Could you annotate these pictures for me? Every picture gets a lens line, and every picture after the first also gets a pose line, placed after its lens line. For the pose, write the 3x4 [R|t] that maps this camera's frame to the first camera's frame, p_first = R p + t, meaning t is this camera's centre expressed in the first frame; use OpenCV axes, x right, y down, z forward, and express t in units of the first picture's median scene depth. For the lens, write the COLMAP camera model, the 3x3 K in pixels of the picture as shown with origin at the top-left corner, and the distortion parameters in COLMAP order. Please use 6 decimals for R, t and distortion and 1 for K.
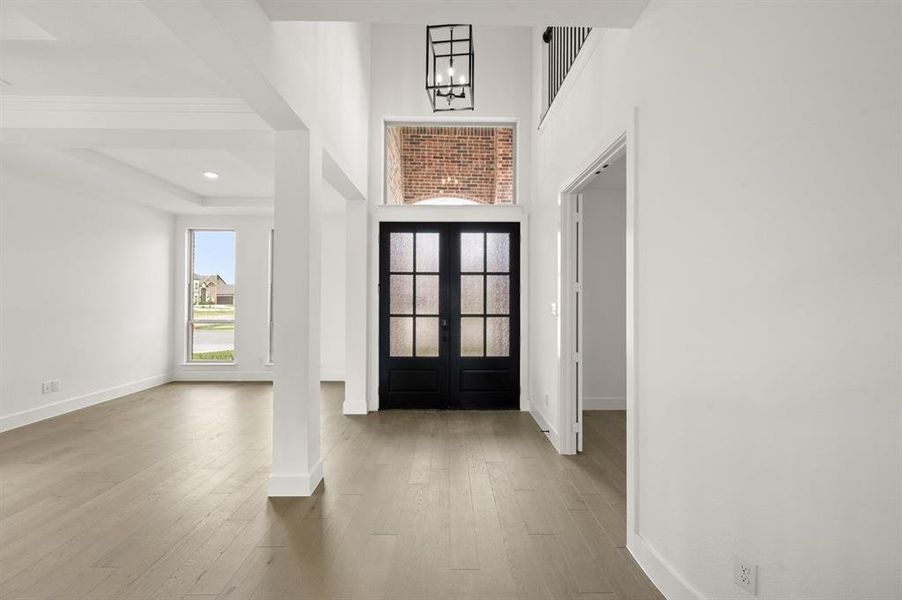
lens RADIAL K [[352.2, 0, 451.8], [0, 352.2, 298.0], [0, 0, 1]] dist [-0.000010, 0.000147]
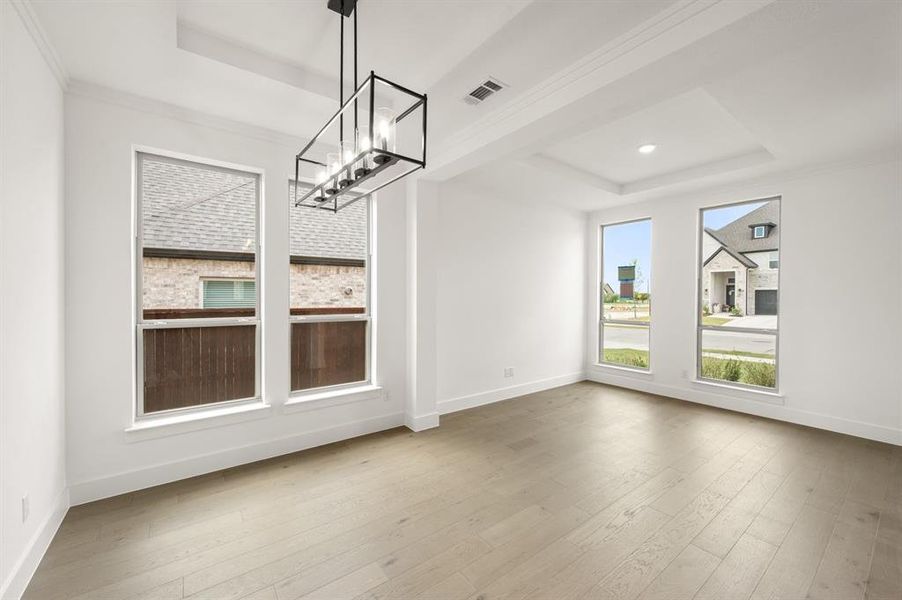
lens RADIAL K [[352.2, 0, 451.8], [0, 352.2, 298.0], [0, 0, 1]] dist [-0.000010, 0.000147]
pose [[0.586669, 0.002843, -0.809822, -0.208123], [0.006178, 0.999949, 0.007986, -0.006398], [0.809803, -0.009688, 0.586621, 0.105330]]
